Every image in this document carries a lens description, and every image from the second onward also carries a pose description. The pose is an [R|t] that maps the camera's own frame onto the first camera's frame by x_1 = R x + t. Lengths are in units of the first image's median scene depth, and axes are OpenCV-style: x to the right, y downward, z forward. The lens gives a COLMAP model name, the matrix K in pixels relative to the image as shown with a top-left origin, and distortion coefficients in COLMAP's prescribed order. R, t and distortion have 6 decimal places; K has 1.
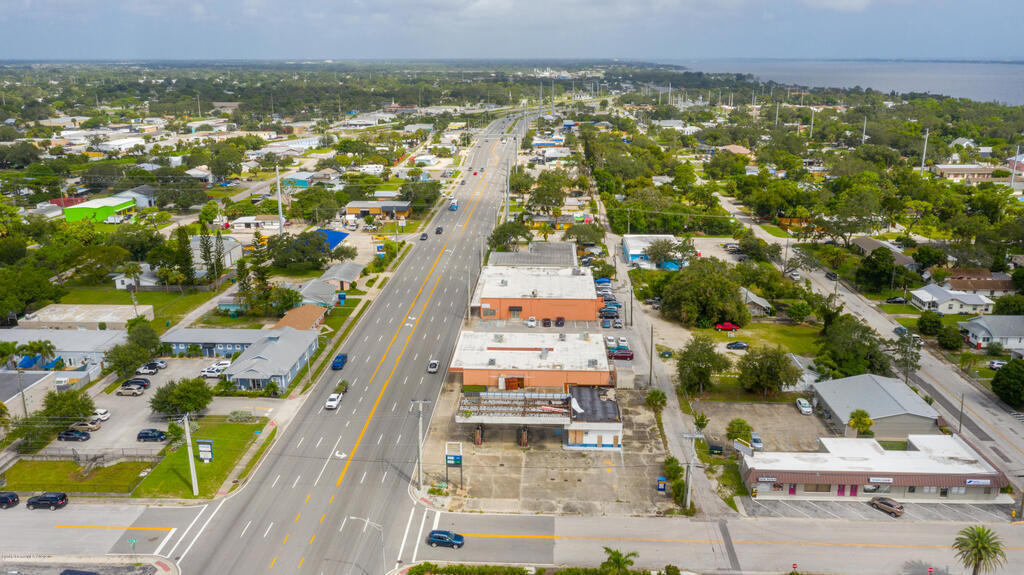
lens RADIAL K [[830.0, 0, 508.6], [0, 830.0, 286.4], [0, 0, 1]] dist [-0.002209, -0.000146]
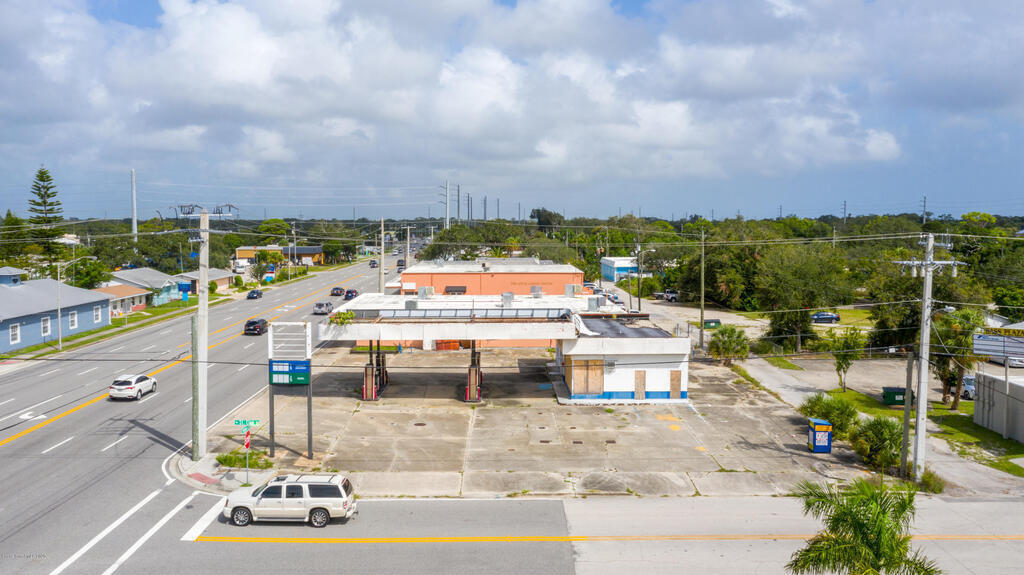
lens RADIAL K [[830.0, 0, 517.7], [0, 830.0, 286.7], [0, 0, 1]] dist [-0.002209, -0.000146]
pose [[0.996789, 0.004186, 0.079958, 0.007592], [0.011969, 0.979621, -0.200500, 0.241989], [-0.079167, 0.200813, 0.976425, 0.598294]]
